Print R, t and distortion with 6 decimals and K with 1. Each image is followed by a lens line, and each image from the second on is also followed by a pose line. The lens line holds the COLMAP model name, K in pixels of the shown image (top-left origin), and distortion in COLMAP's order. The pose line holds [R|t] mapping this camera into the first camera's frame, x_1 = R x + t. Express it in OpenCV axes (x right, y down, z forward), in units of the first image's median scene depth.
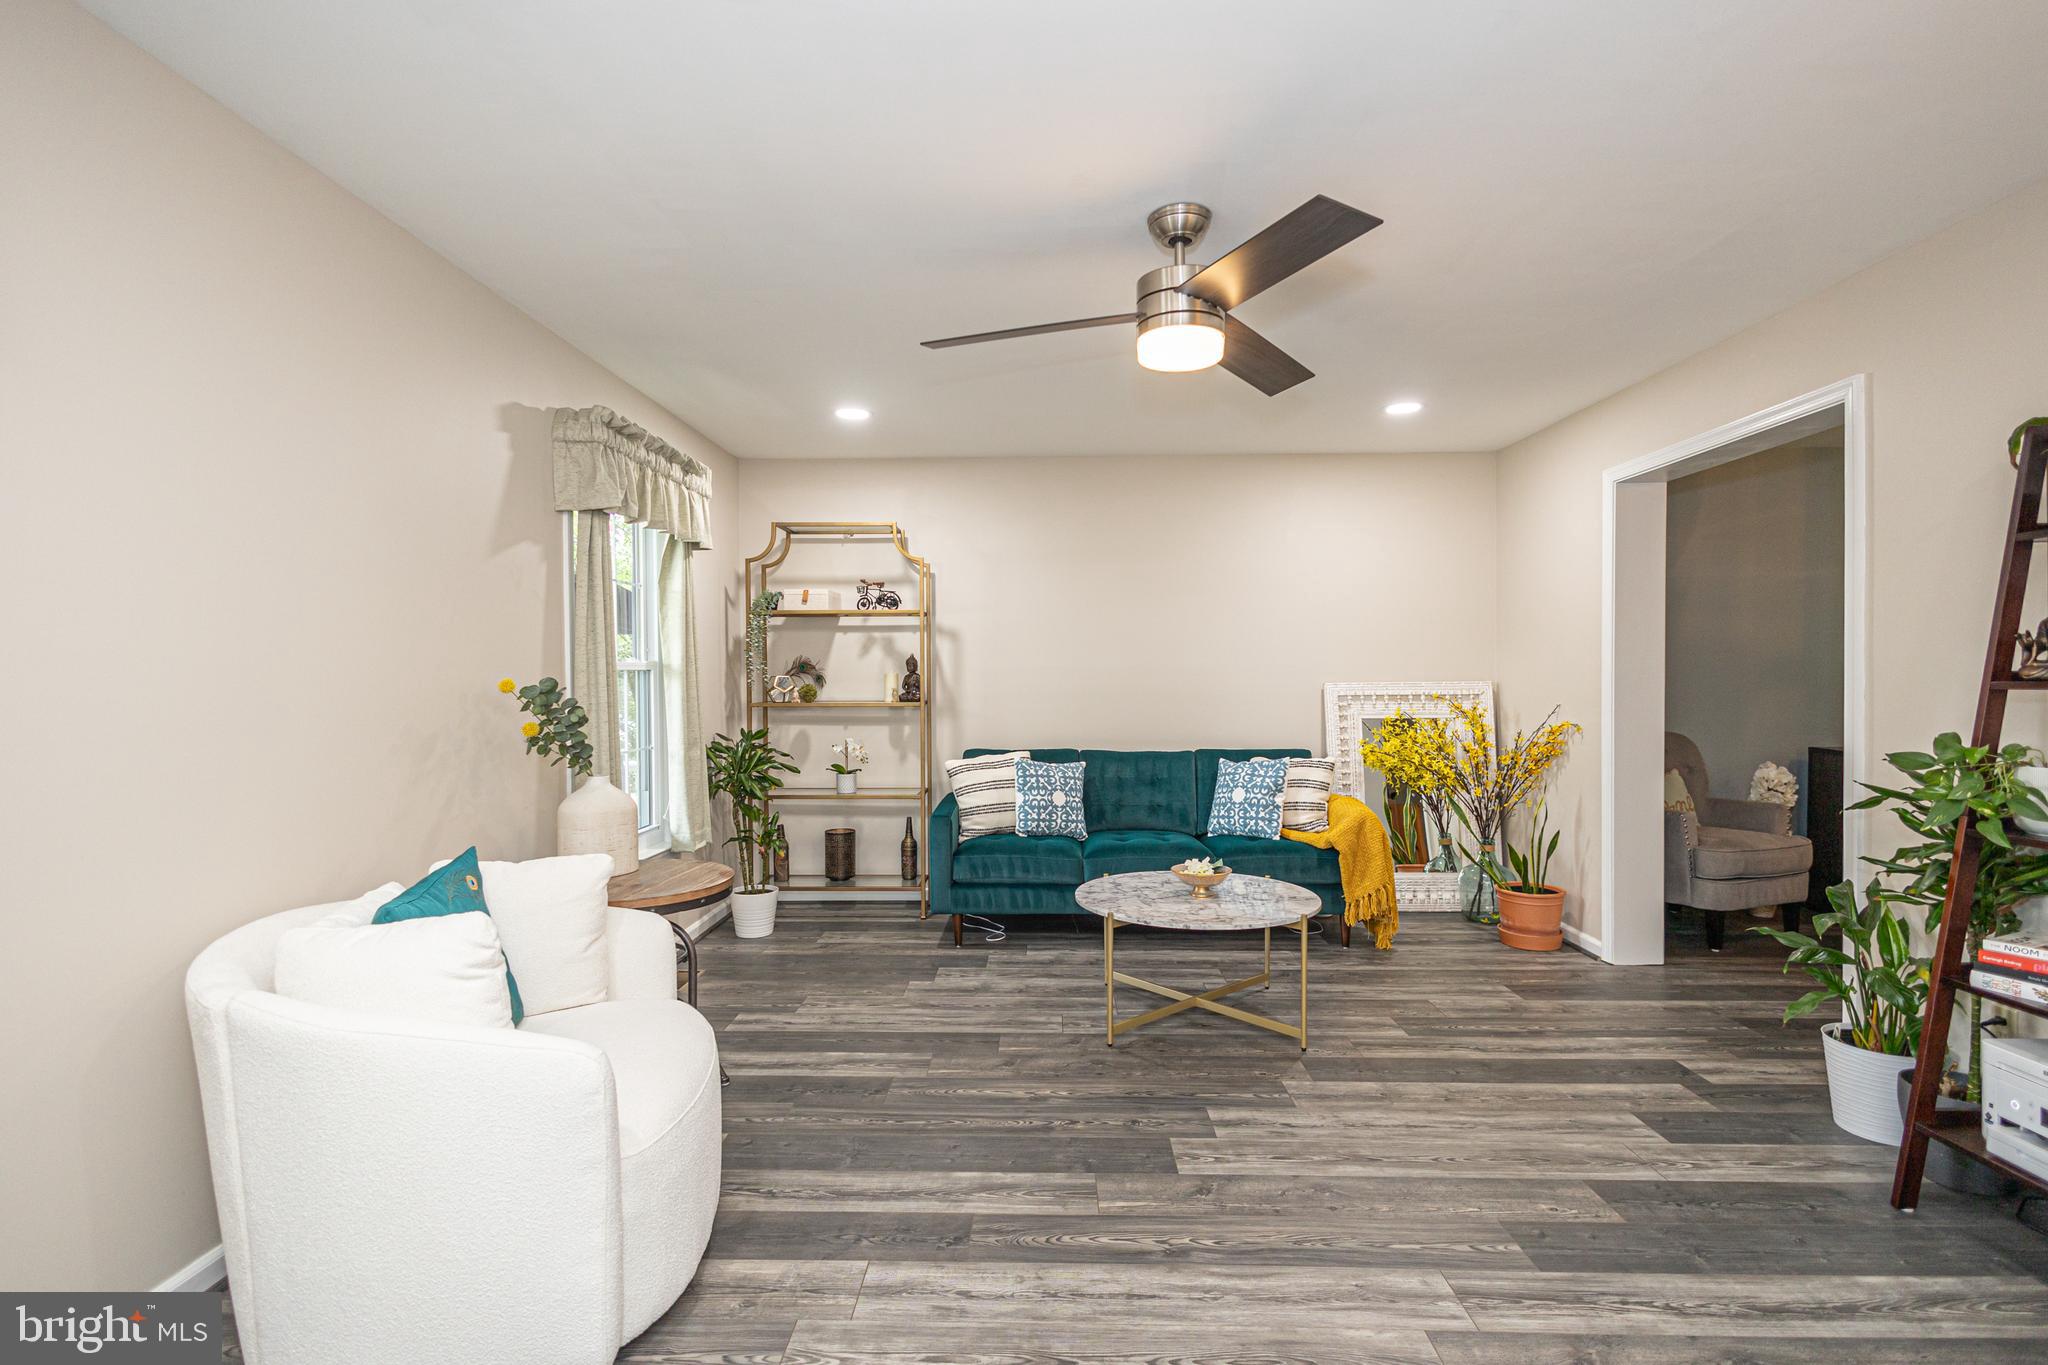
lens RADIAL K [[937.3, 0, 1045.3], [0, 937.3, 709.3], [0, 0, 1]] dist [0.003747, -0.001533]
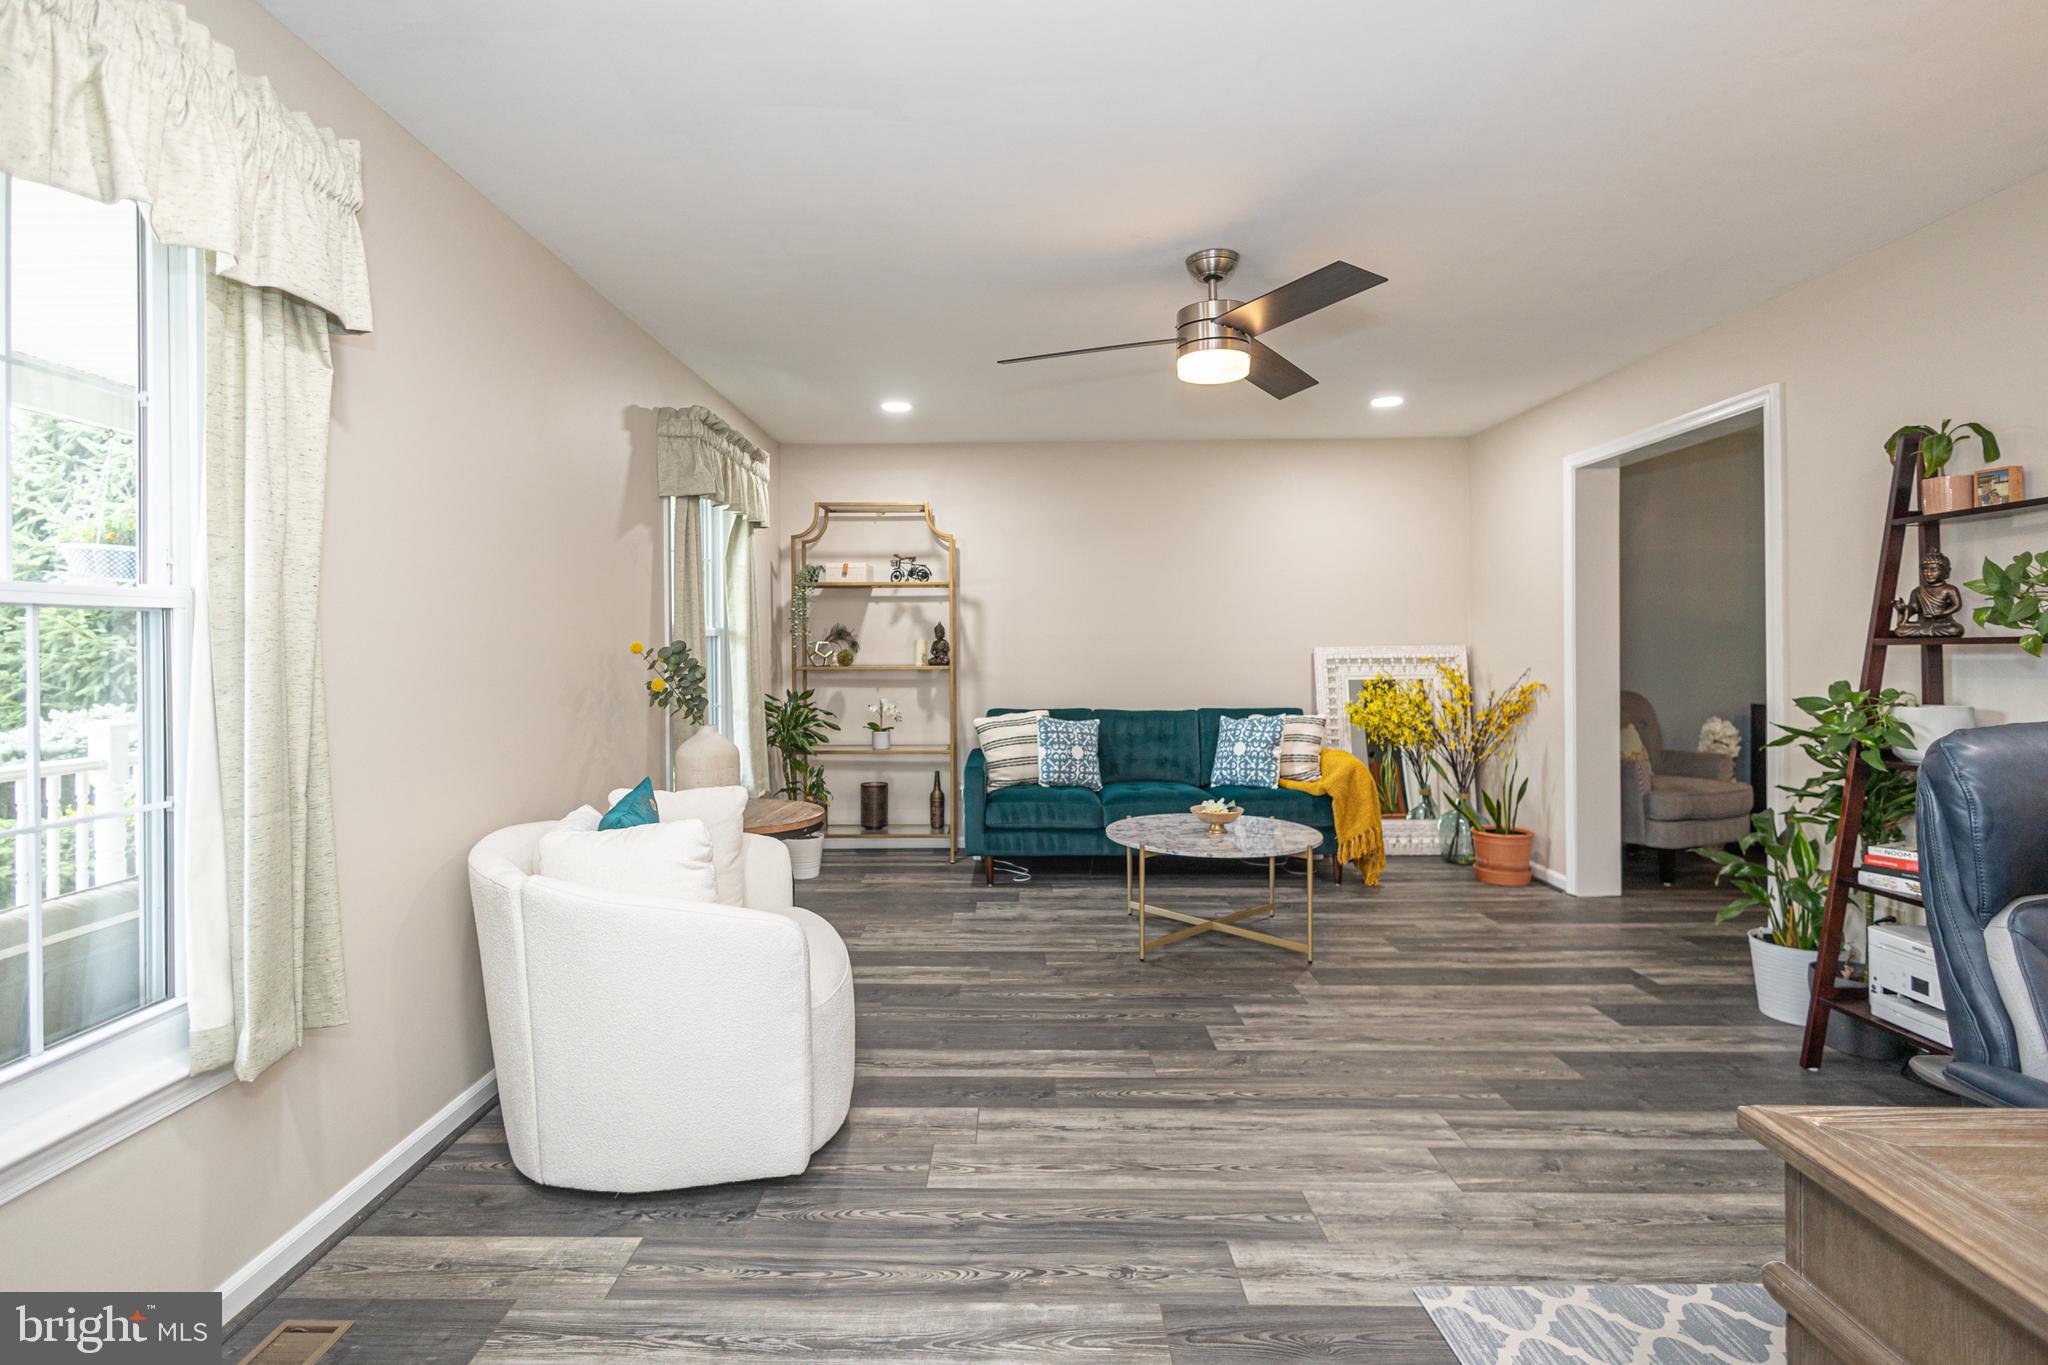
lens RADIAL K [[940.2, 0, 1027.5], [0, 940.2, 671.8], [0, 0, 1]] dist [0.003579, -0.000193]
pose [[0.999897, -0.003191, 0.013993, -0.090052], [0.003312, 0.999957, -0.008620, 0.014753], [-0.013965, 0.008665, 0.999865, -0.161357]]
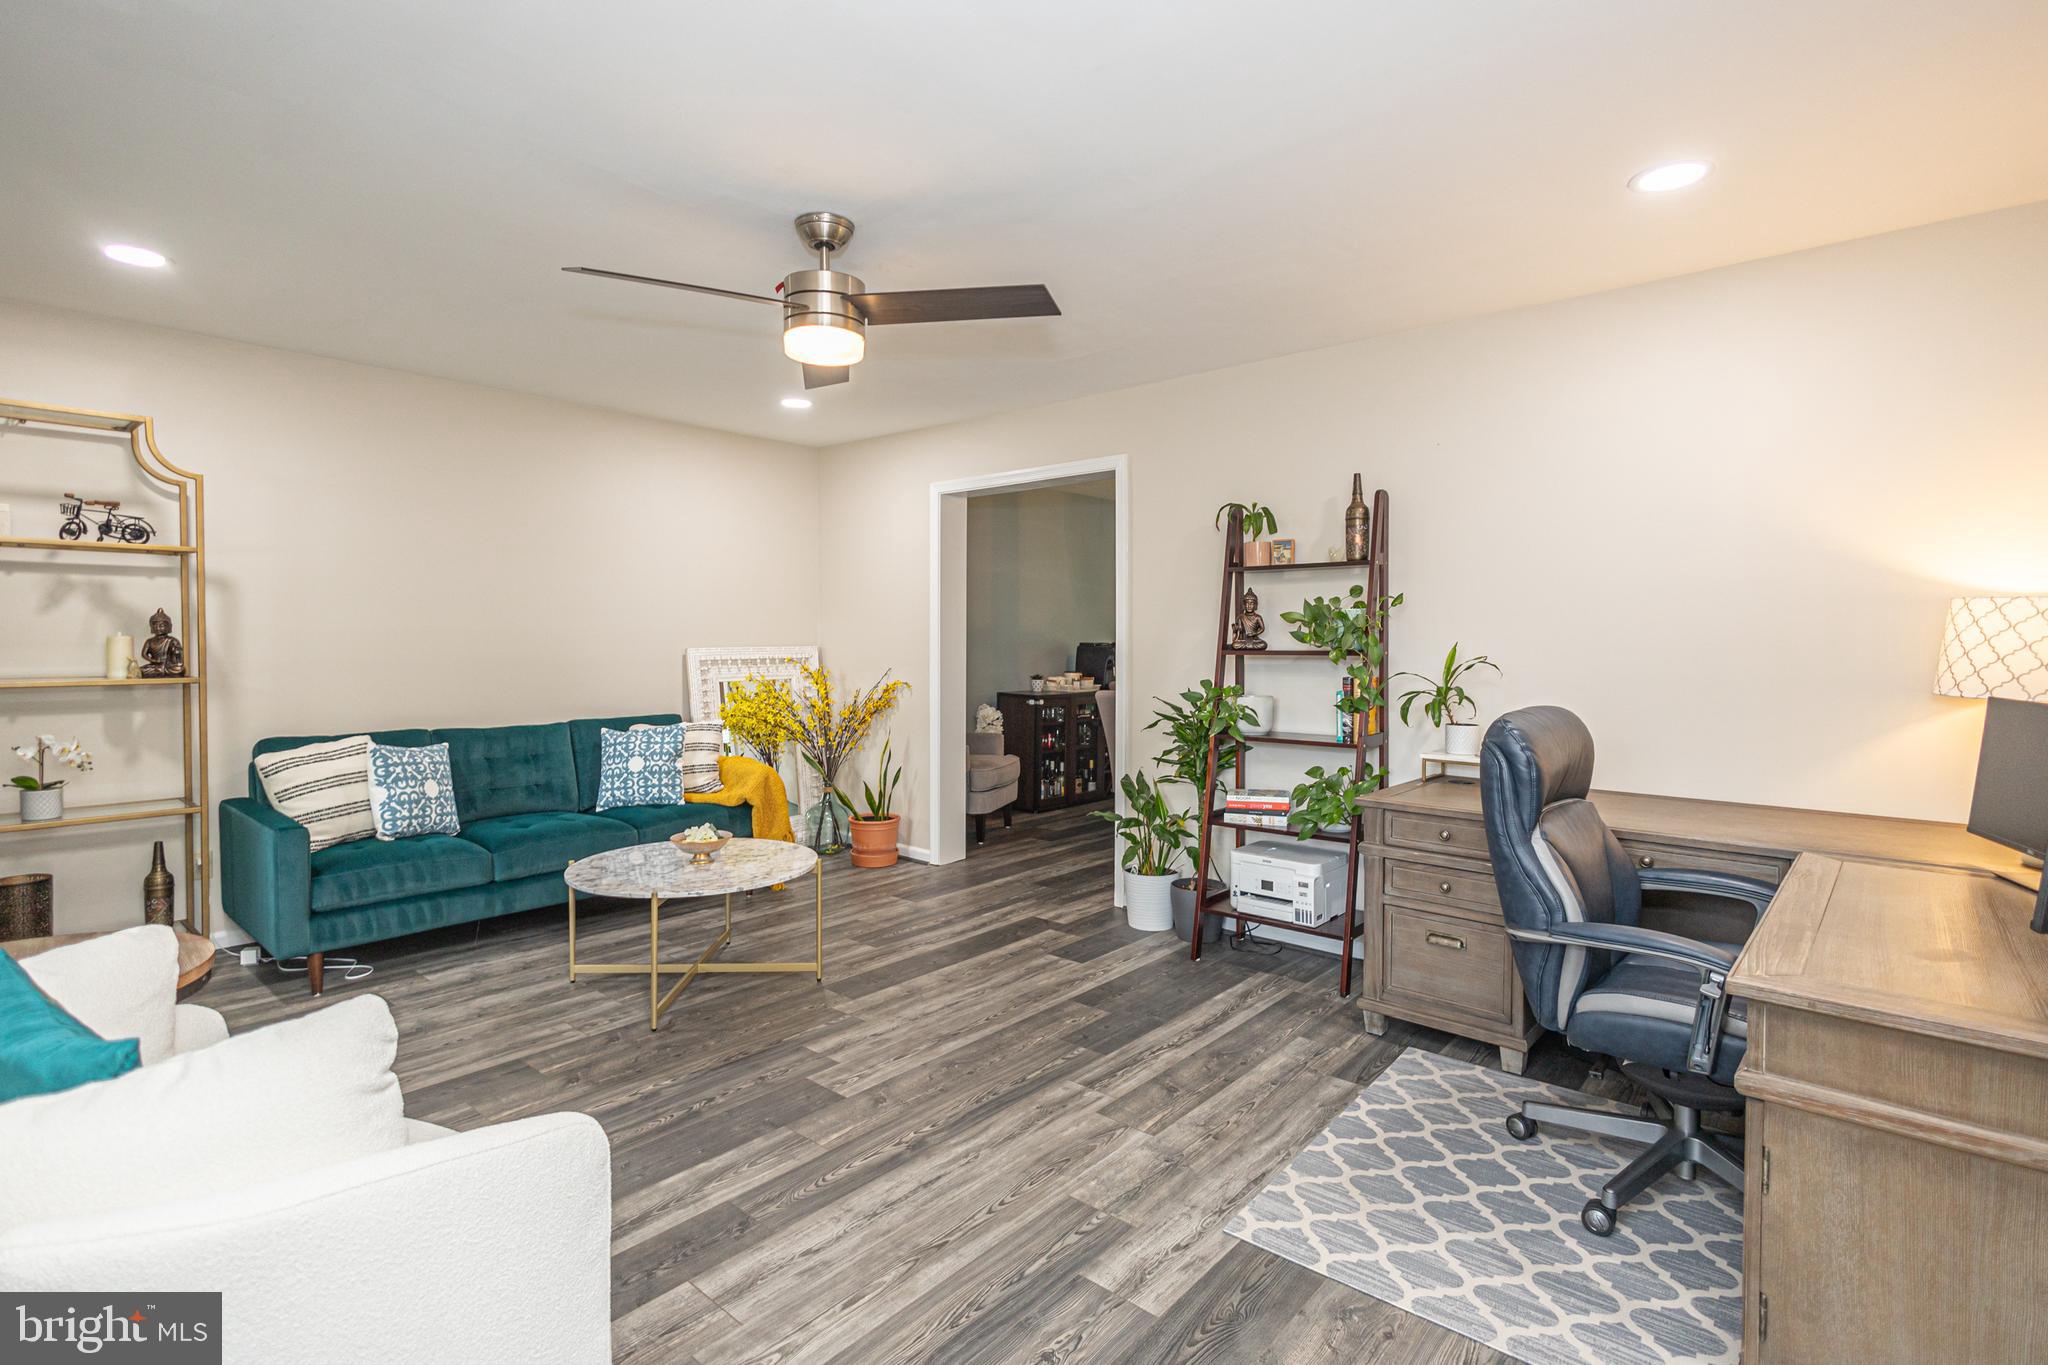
lens RADIAL K [[953.0, 0, 1001.9], [0, 953.0, 683.1], [0, 0, 1]] dist [0.005856, -0.000894]
pose [[0.655260, -0.030492, 0.754787, -0.441372], [0.019749, 0.999535, 0.023235, -0.012497], [-0.755145, -0.000319, 0.655558, 0.095387]]
